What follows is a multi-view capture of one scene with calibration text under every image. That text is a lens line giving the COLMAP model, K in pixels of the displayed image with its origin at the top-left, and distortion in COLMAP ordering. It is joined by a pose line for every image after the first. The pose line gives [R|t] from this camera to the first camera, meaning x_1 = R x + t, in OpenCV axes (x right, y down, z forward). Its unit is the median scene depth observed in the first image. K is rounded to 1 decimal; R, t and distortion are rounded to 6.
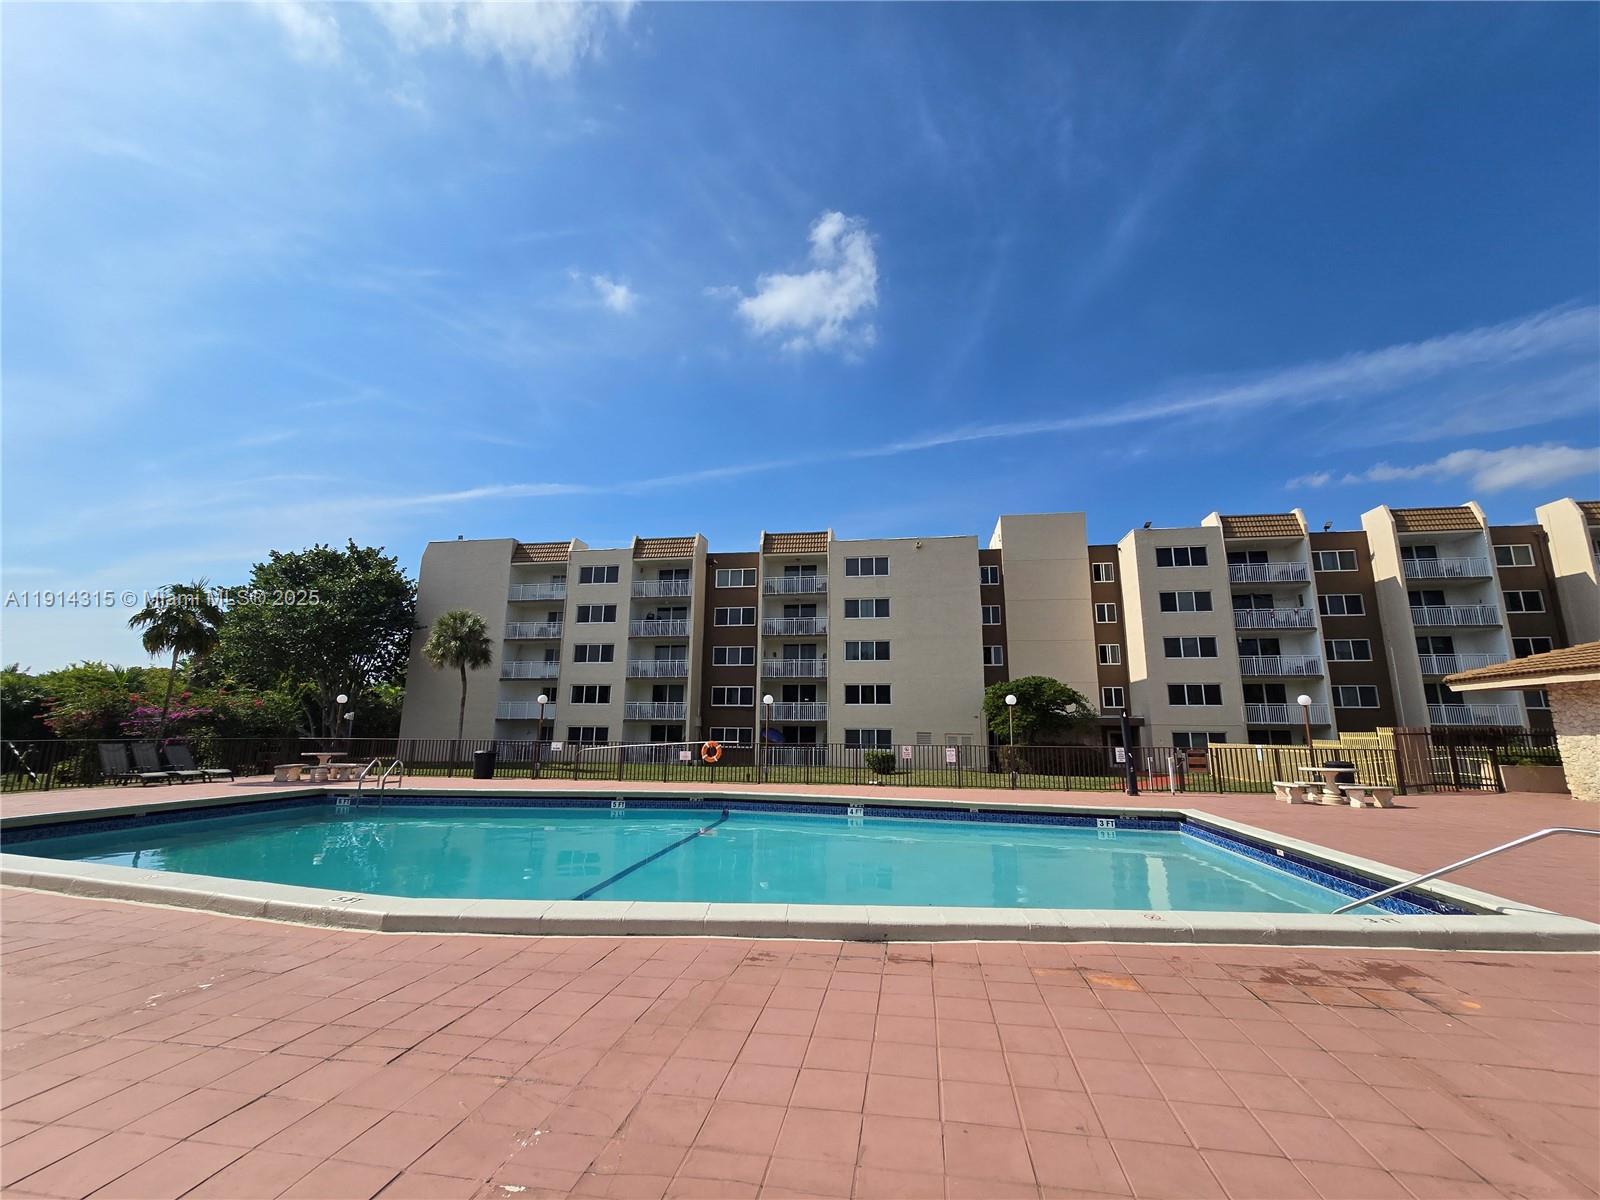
lens RADIAL K [[660.7, 0, 804.1], [0, 660.7, 599.6], [0, 0, 1]] dist [-0.002702, 0.000917]
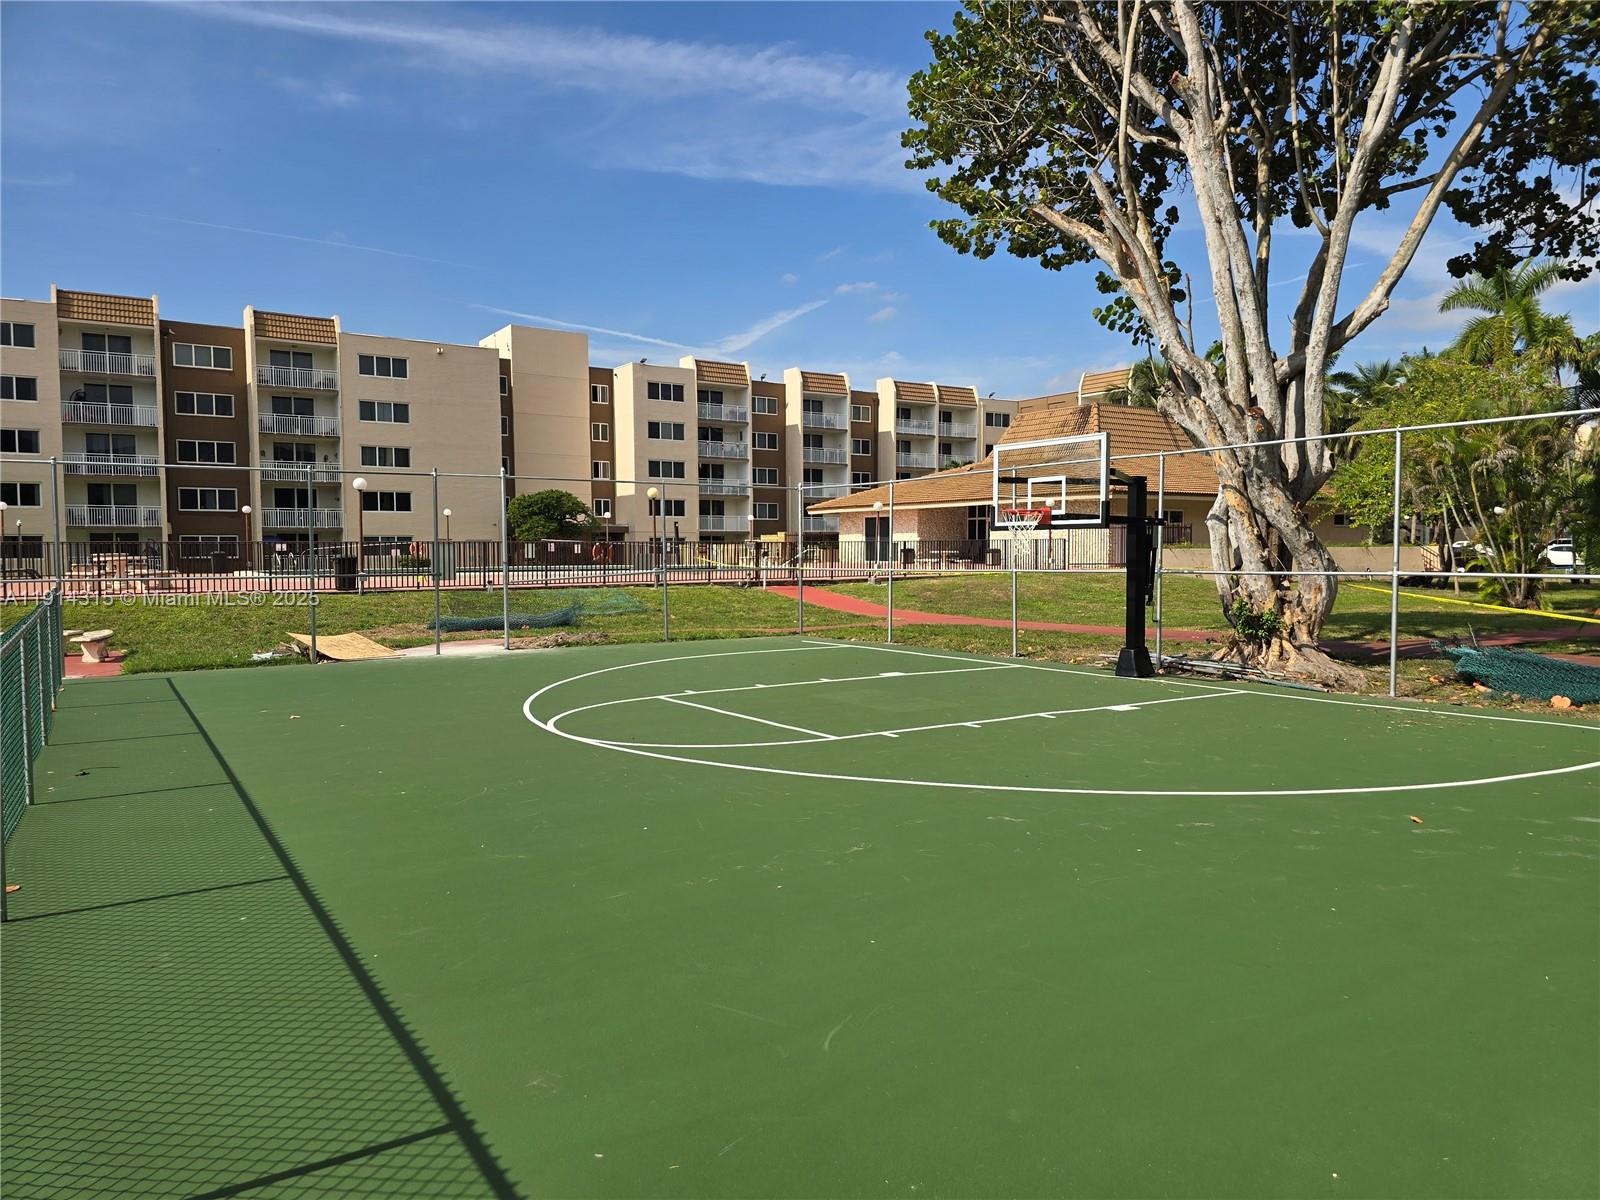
lens RADIAL K [[1141.1, 0, 799.8], [0, 1141.1, 600.6], [0, 0, 1]] dist [0.020698, -0.043817]
pose [[0.740263, -0.042840, 0.670951, -0.648232], [-0.122436, 0.972690, 0.197190, -0.135441], [-0.661075, -0.228121, 0.714801, -0.715916]]
